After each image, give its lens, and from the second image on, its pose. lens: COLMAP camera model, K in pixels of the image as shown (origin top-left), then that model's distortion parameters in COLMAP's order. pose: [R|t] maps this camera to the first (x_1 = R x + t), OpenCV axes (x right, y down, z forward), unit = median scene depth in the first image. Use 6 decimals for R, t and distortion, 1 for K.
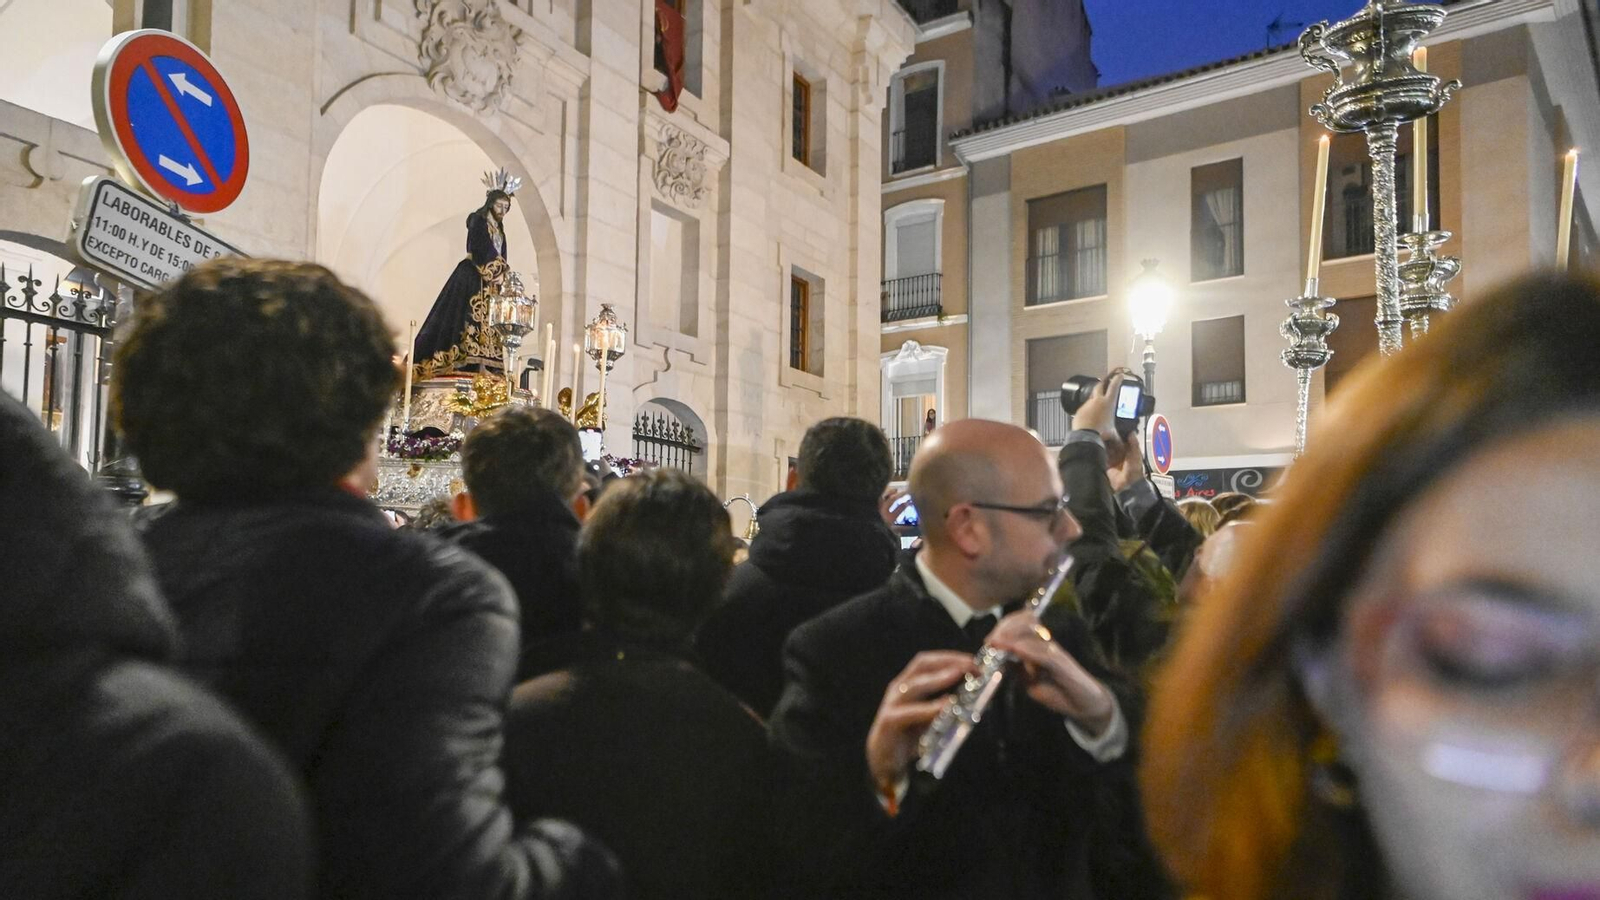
lens RADIAL K [[1074.2, 0, 804.5], [0, 1074.2, 486.9], [0, 0, 1]] dist [0.056325, 0.004015]
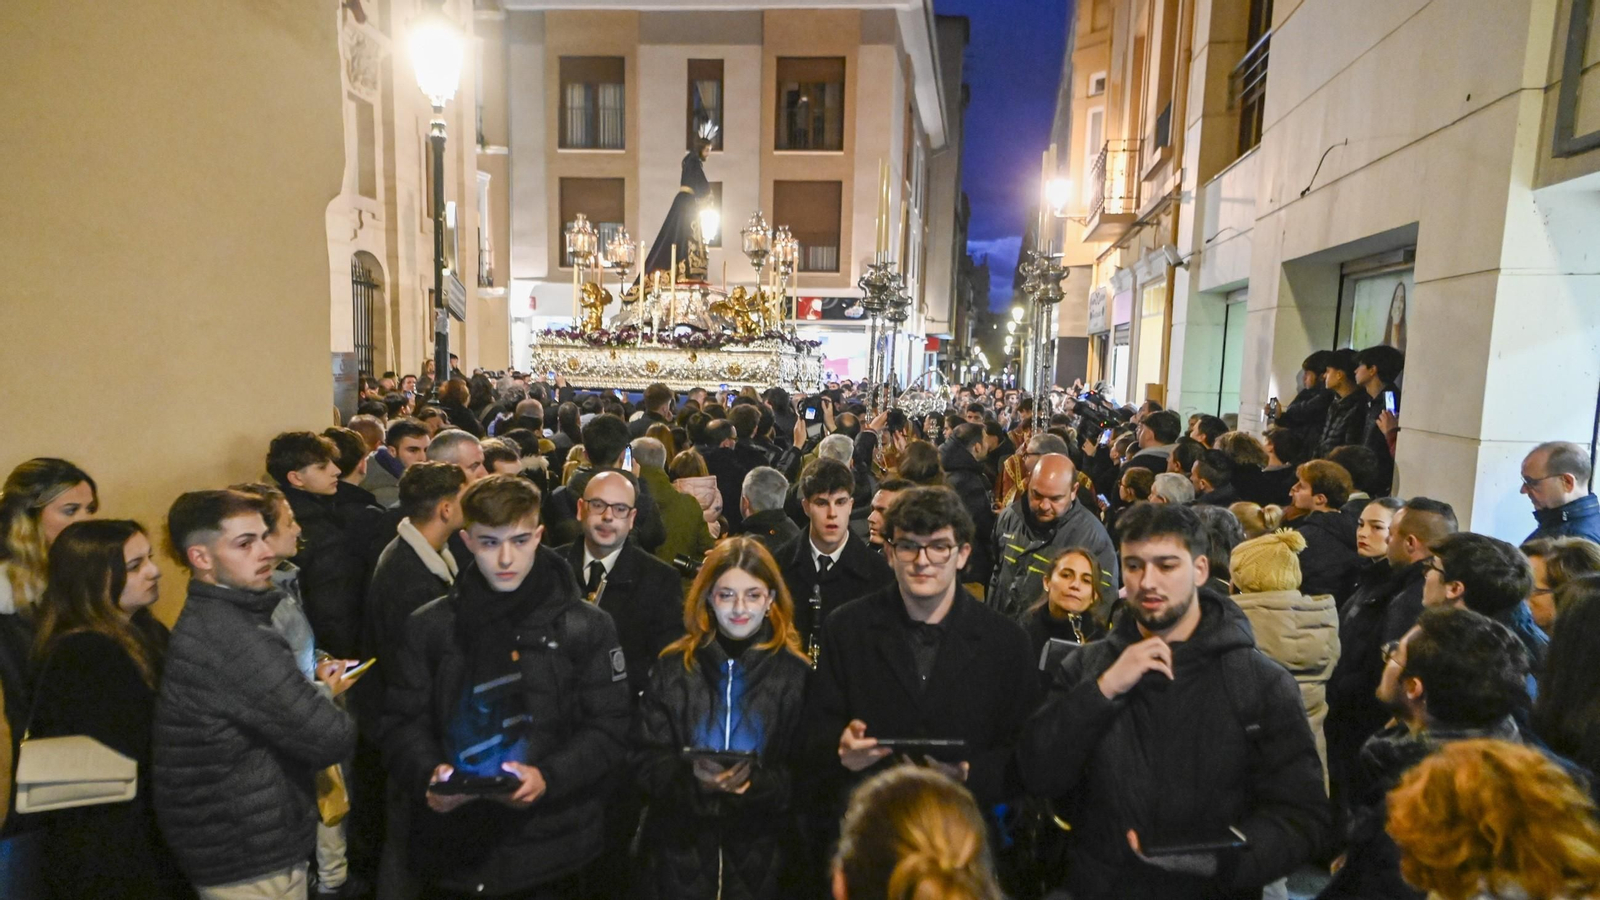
lens RADIAL K [[1074.2, 0, 804.5], [0, 1074.2, 486.9], [0, 0, 1]] dist [0.056325, 0.004015]
pose [[0.864336, -0.052738, 0.500142, -0.332447], [-0.056499, 0.978009, 0.200766, -0.092936], [-0.499731, -0.201787, 0.842348, -0.453258]]
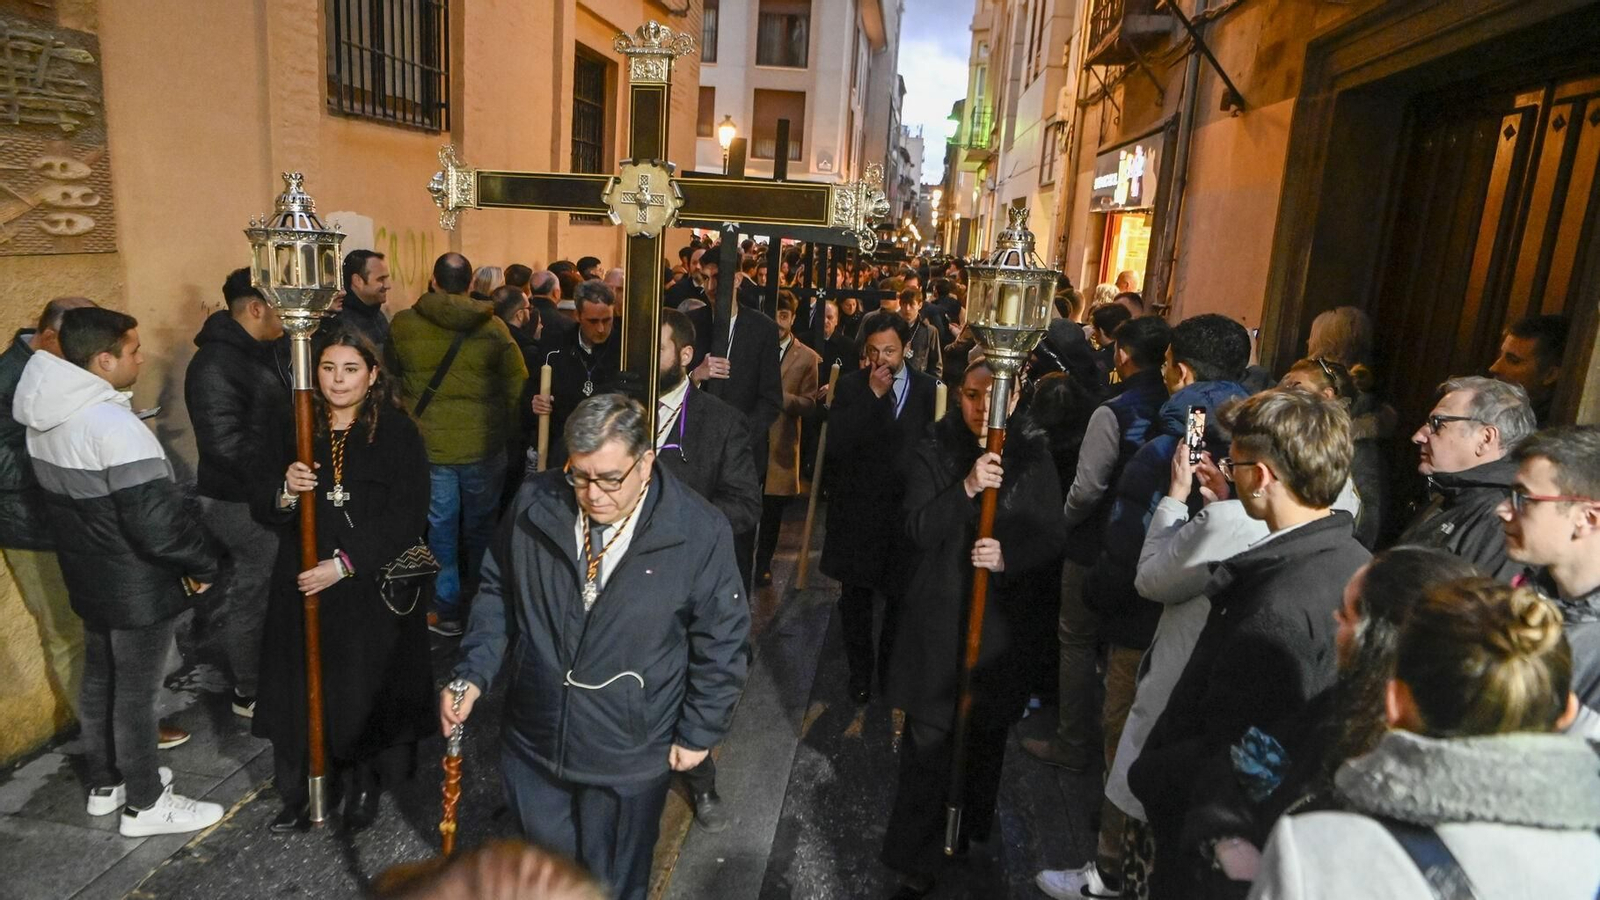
lens RADIAL K [[1074.2, 0, 804.5], [0, 1074.2, 486.9], [0, 0, 1]] dist [0.056325, 0.004015]
pose [[0.830832, -0.093524, 0.548609, -0.818035], [-0.099575, 0.944890, 0.311879, -0.160297], [-0.547543, -0.313747, 0.775732, -1.088001]]
